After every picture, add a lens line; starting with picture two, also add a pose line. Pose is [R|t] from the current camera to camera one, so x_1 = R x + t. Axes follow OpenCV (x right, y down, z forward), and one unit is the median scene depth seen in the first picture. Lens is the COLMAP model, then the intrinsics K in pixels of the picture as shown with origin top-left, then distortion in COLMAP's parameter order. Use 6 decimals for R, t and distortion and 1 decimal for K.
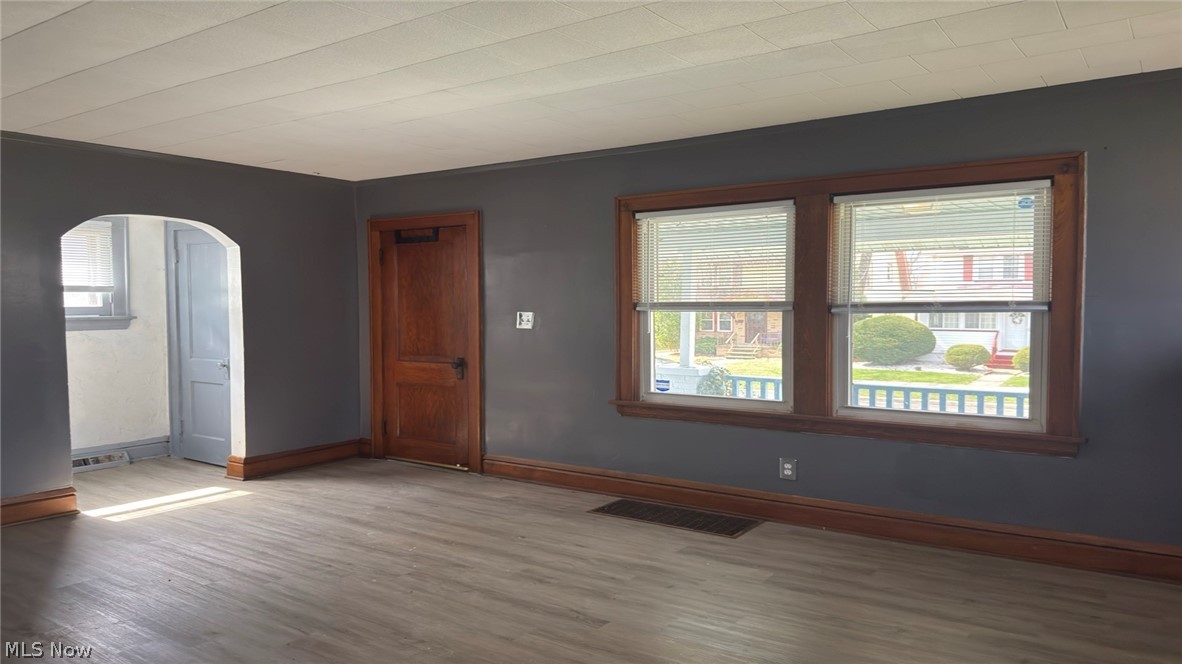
lens RADIAL K [[838.0, 0, 595.5], [0, 838.0, 361.4], [0, 0, 1]] dist [0.002631, 0.000307]
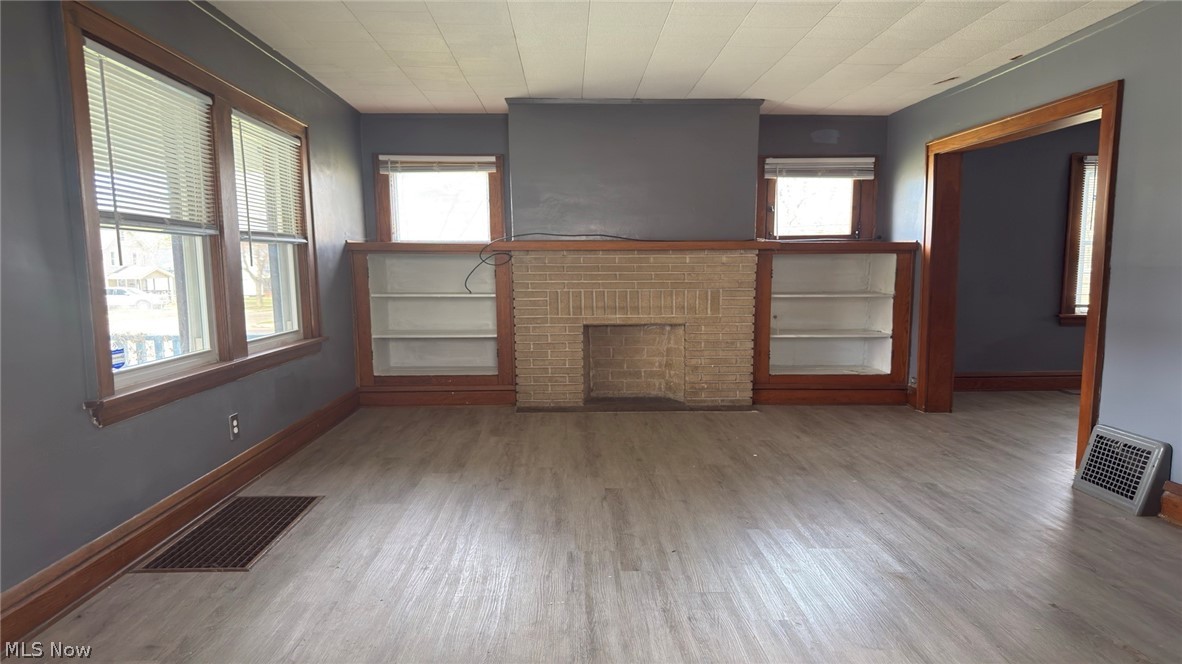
lens RADIAL K [[838.0, 0, 595.5], [0, 838.0, 361.4], [0, 0, 1]] dist [0.002631, 0.000307]
pose [[-0.616440, -0.083130, 0.783001, -0.776755], [0.058197, 0.986881, 0.150593, -0.050891], [-0.785248, 0.138400, -0.603516, 1.452872]]
